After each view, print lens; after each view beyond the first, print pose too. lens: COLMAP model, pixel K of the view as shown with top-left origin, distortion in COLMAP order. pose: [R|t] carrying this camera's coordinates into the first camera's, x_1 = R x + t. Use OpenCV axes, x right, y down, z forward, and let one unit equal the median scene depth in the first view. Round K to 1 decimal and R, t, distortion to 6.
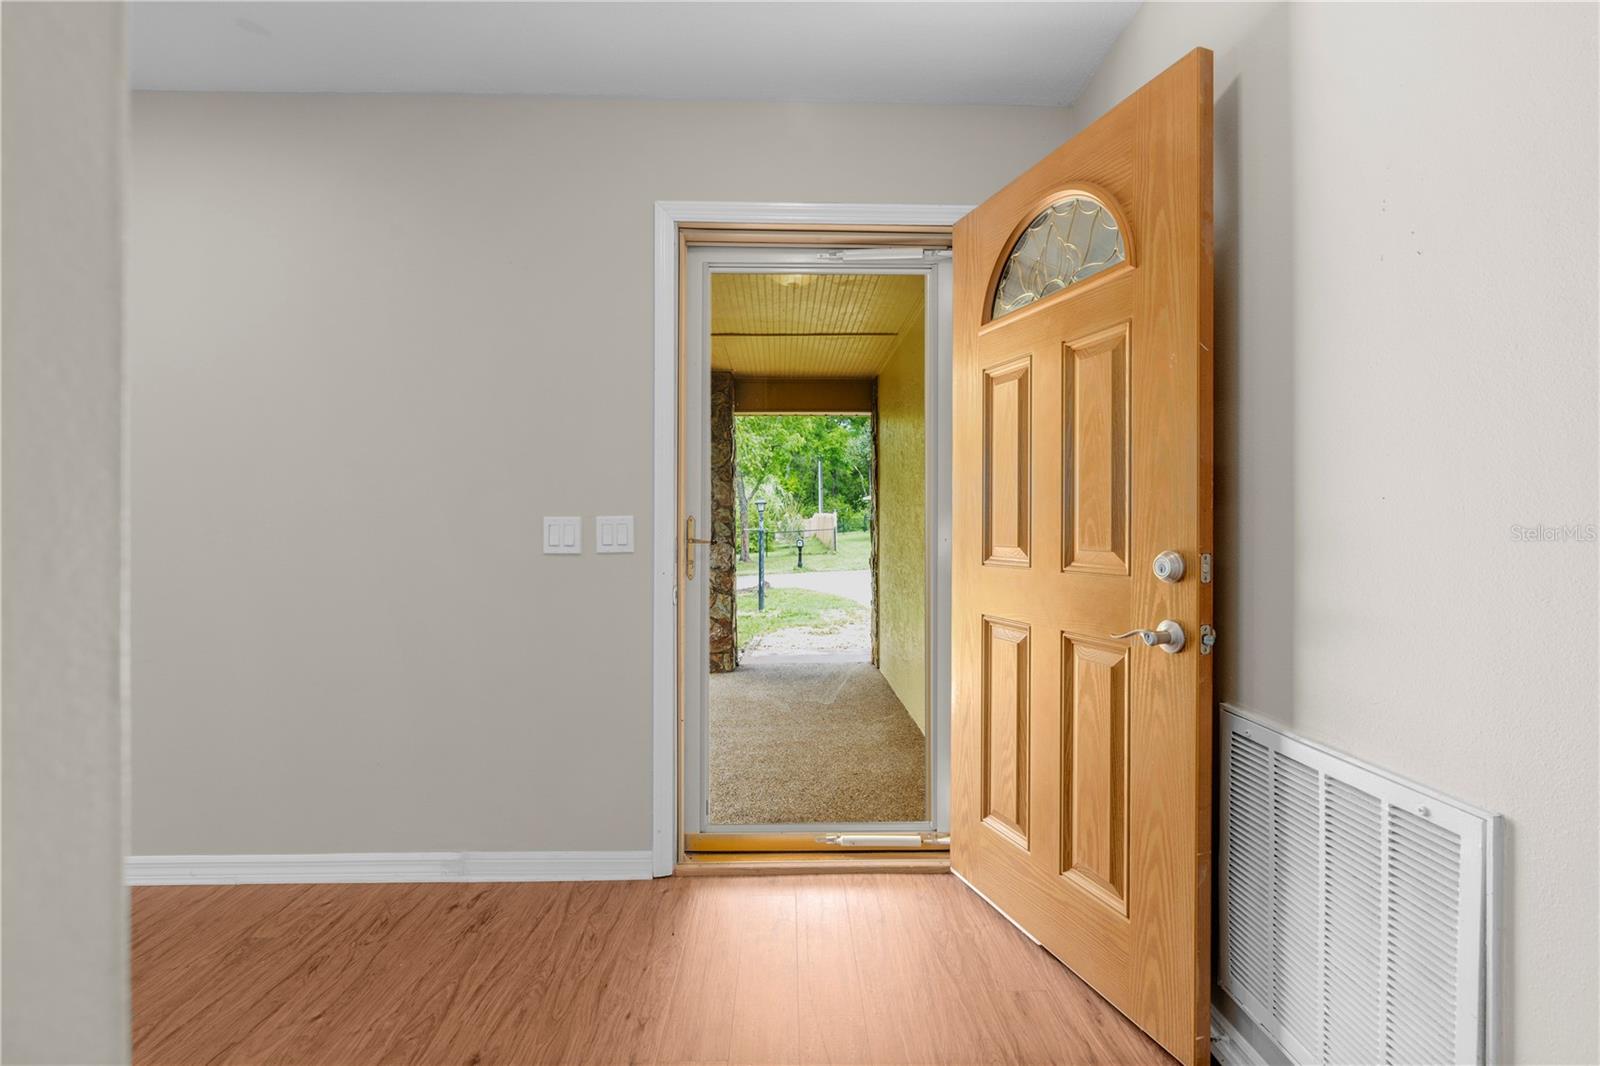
lens RADIAL K [[725.7, 0, 798.7], [0, 725.7, 528.1], [0, 0, 1]] dist [-0.011662, 0.003774]
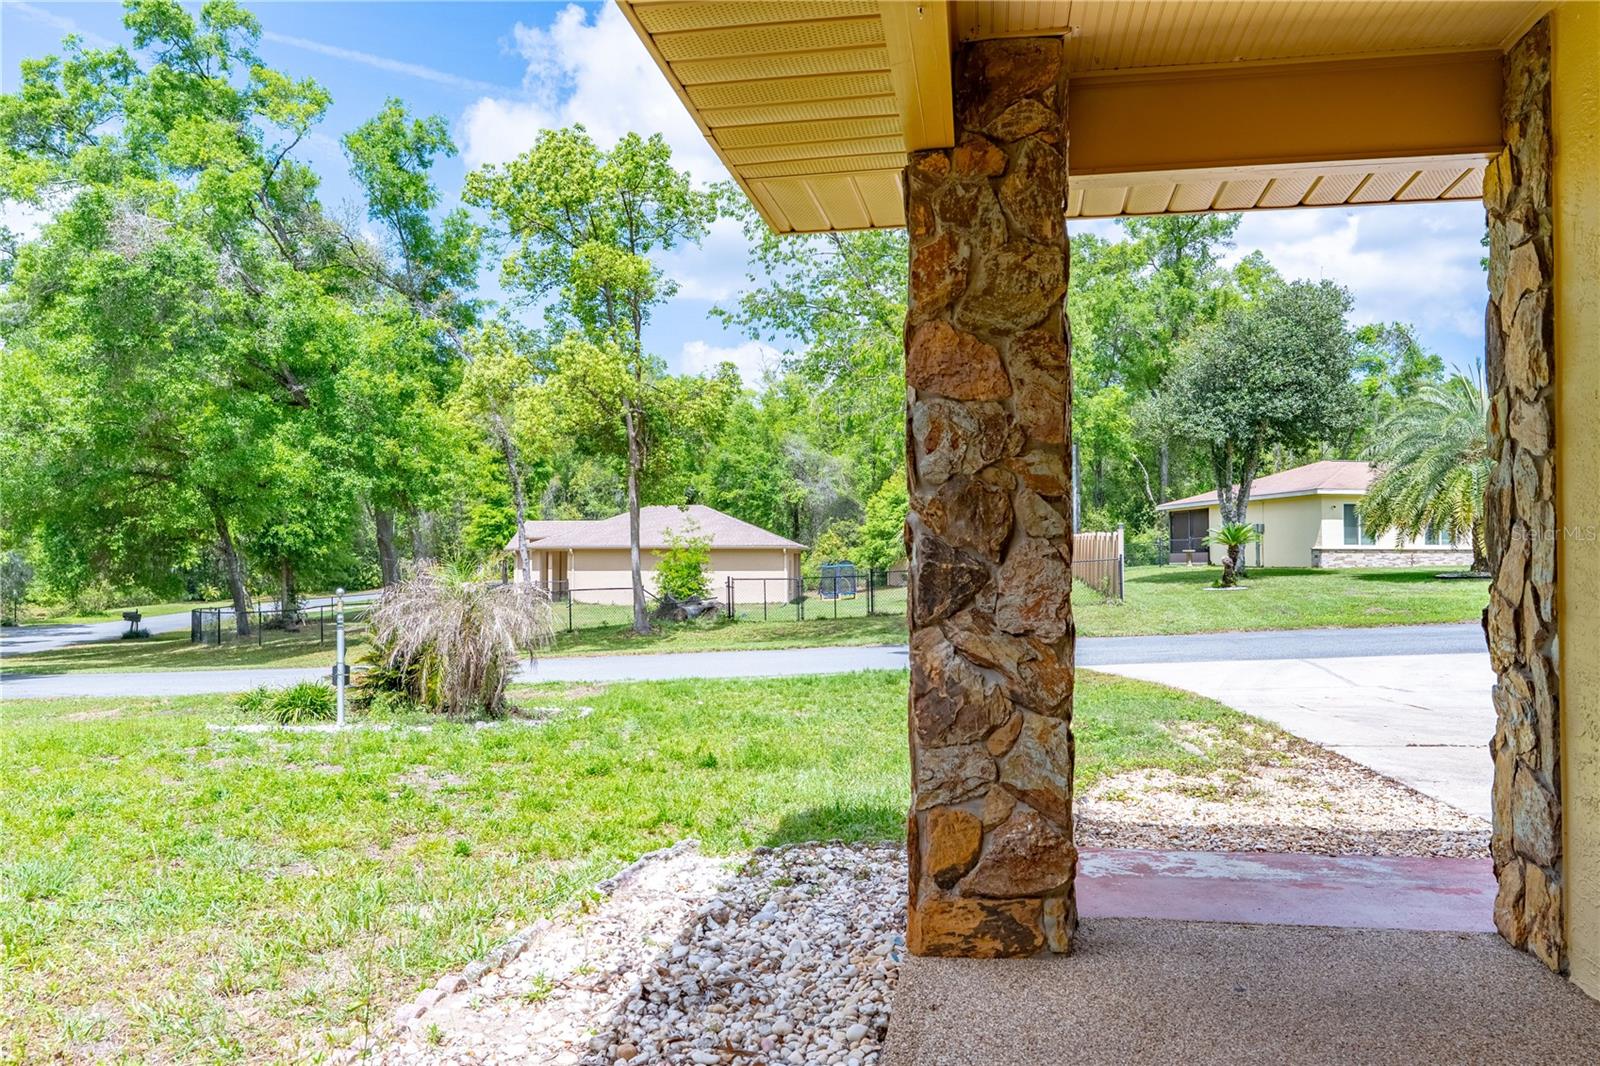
lens RADIAL K [[1172.5, 0, 801.5], [0, 1172.5, 535.4], [0, 0, 1]] dist [-0.005443, -0.000609]
pose [[0.981188, -0.007432, -0.192910, -0.108024], [0.003036, 0.999729, -0.023071, 0.022186], [0.193029, 0.022051, 0.980945, 0.458230]]
